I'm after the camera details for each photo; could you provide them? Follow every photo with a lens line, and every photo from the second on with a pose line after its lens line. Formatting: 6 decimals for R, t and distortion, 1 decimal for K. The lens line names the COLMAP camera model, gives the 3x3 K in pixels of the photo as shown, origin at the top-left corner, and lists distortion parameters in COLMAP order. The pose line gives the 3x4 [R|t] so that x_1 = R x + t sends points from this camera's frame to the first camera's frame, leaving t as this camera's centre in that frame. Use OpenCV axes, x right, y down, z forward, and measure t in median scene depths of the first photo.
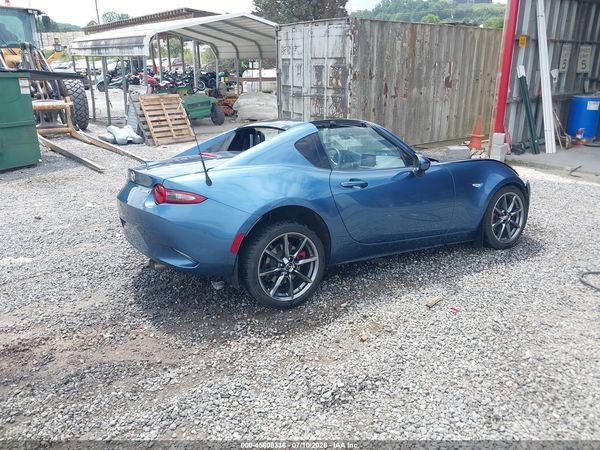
lens RADIAL K [[467.3, 0, 306.3], [0, 467.3, 225.4], [0, 0, 1]] dist [0.030633, -0.044277]
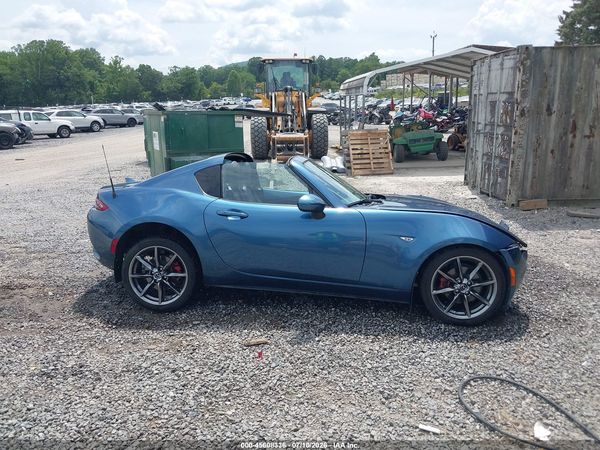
lens RADIAL K [[467.3, 0, 306.3], [0, 467.3, 225.4], [0, 0, 1]] dist [0.030633, -0.044277]
pose [[0.799041, 0.136282, -0.585628, 0.295351], [-0.177929, 0.983947, -0.013795, -0.026630], [0.574347, 0.115223, 0.810462, 0.082635]]
